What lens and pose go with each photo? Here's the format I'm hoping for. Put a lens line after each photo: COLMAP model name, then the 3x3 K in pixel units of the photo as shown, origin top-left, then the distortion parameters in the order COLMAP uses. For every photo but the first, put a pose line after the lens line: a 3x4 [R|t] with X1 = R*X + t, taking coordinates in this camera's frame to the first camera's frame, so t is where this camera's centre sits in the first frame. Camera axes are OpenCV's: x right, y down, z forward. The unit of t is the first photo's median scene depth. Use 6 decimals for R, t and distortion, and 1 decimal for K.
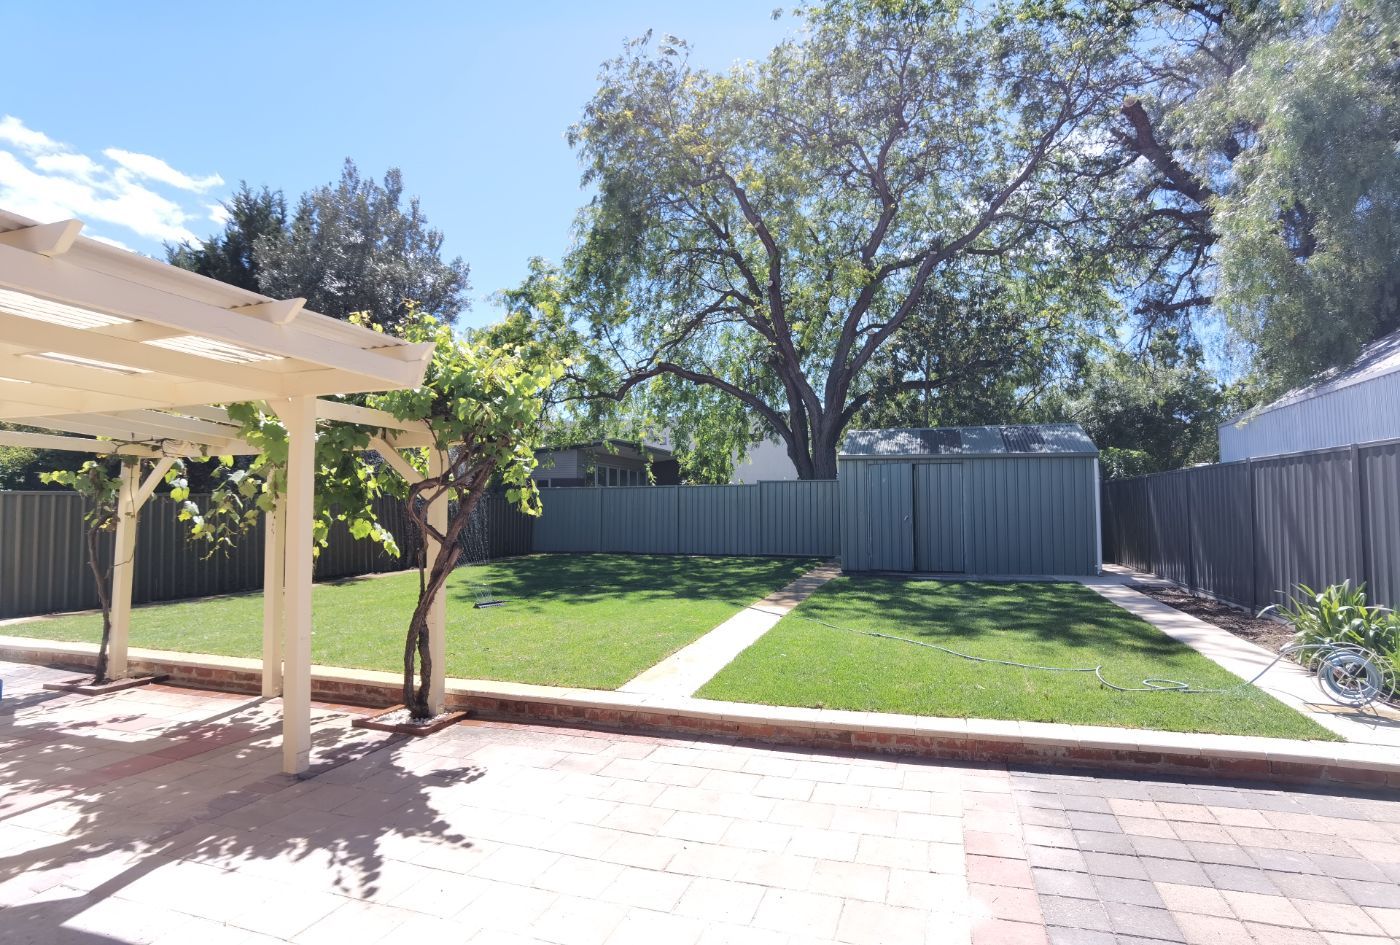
lens RADIAL K [[741.1, 0, 700.0], [0, 741.1, 472.5], [0, 0, 1]] dist [-0.069360, 0.037295]
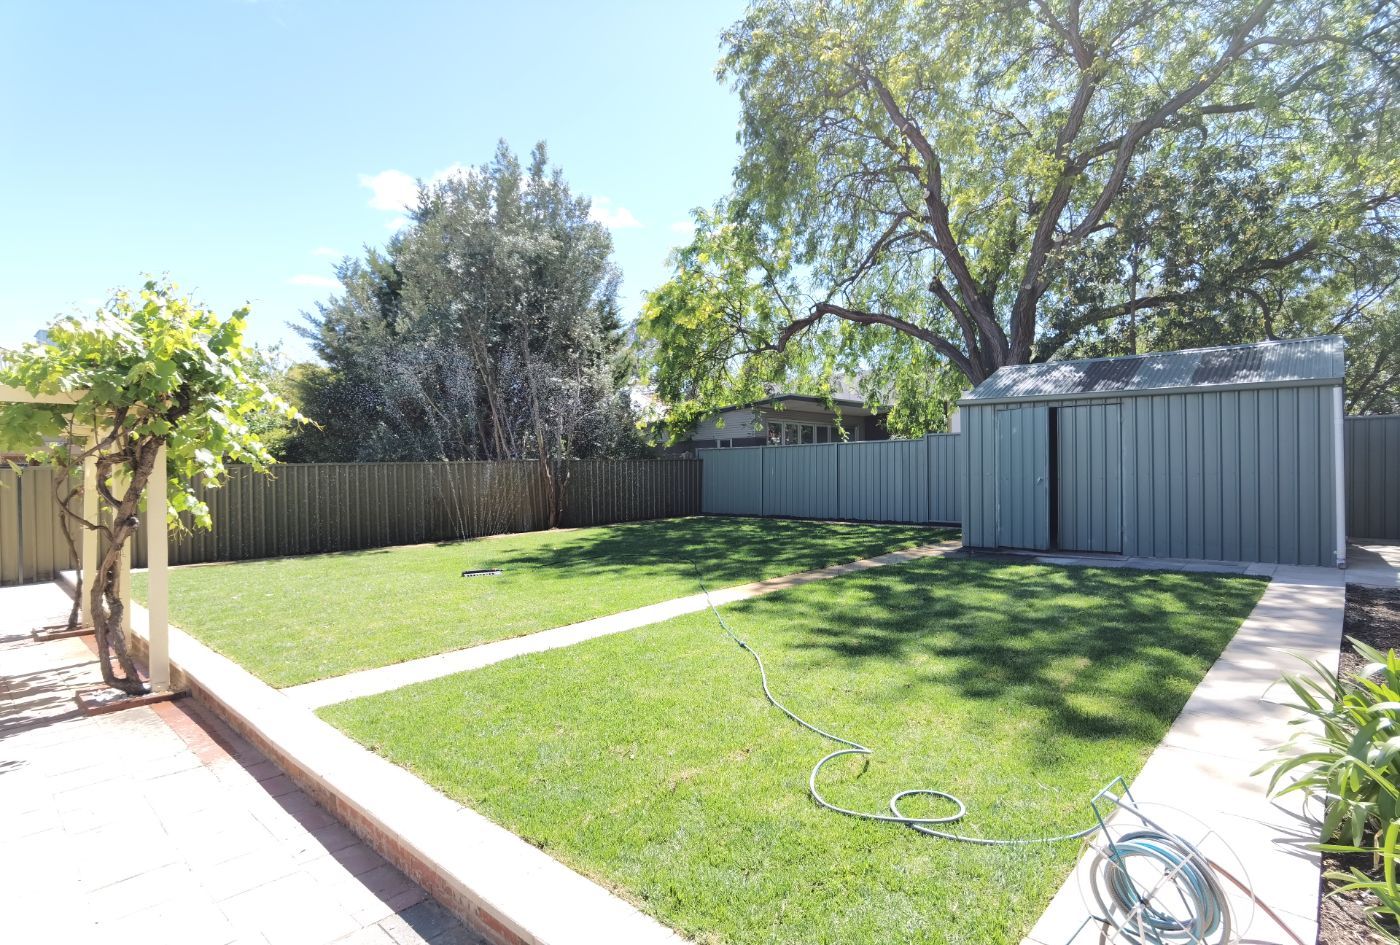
lens RADIAL K [[741.1, 0, 700.0], [0, 741.1, 472.5], [0, 0, 1]] dist [-0.069360, 0.037295]
pose [[0.909706, -0.009657, -0.415140, 0.205234], [0.033709, 0.998148, 0.050647, 0.003767], [0.413882, -0.060068, 0.908346, 0.129427]]
